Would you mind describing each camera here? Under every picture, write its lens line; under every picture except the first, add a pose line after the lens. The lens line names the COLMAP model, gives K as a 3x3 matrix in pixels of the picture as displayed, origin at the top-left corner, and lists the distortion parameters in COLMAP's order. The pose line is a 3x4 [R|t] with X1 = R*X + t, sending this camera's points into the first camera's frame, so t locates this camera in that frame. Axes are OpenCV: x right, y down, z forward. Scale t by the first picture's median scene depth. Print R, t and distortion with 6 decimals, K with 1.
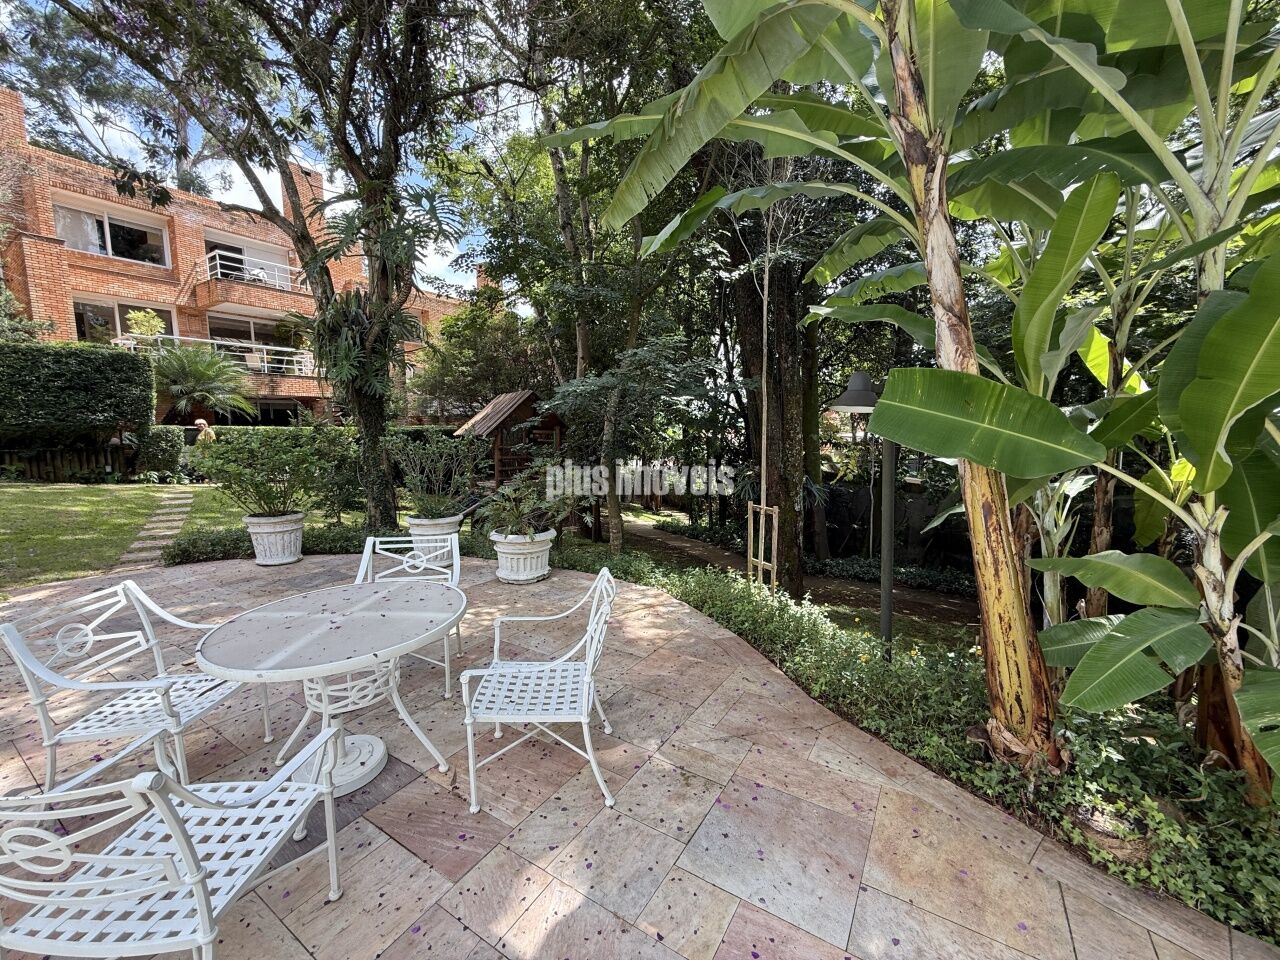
lens RADIAL K [[510.5, 0, 637.9], [0, 510.5, 483.1], [0, 0, 1]] dist [0.000929, -0.000137]
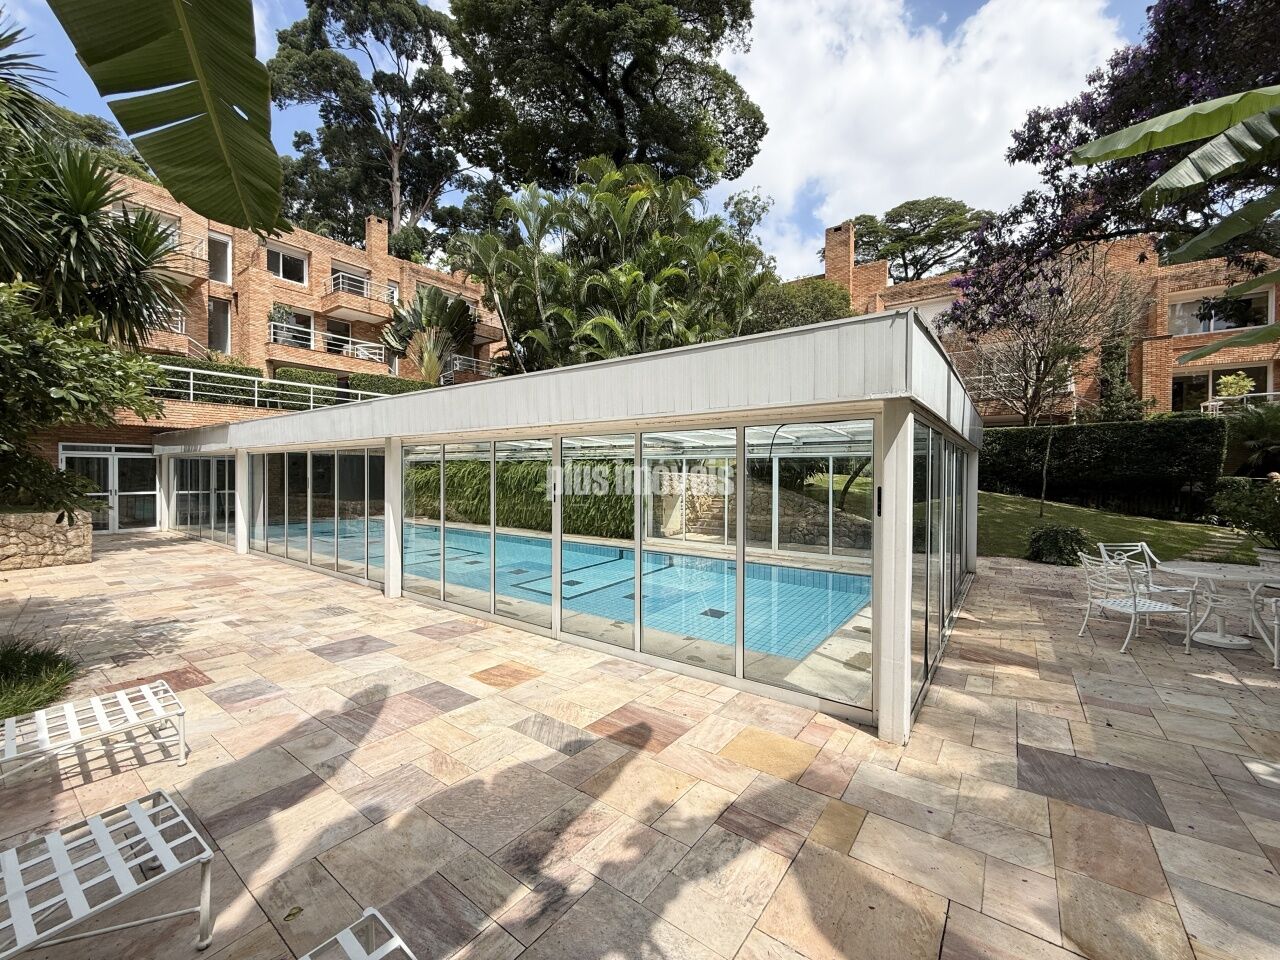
lens RADIAL K [[510.5, 0, 640.6], [0, 510.5, 479.7], [0, 0, 1]] dist [0.000929, -0.000137]
pose [[-0.065770, 0.019859, -0.997637, 0.283093], [-0.118598, 0.992559, 0.027577, 0.018543], [0.990762, 0.120131, -0.062925, -0.225780]]
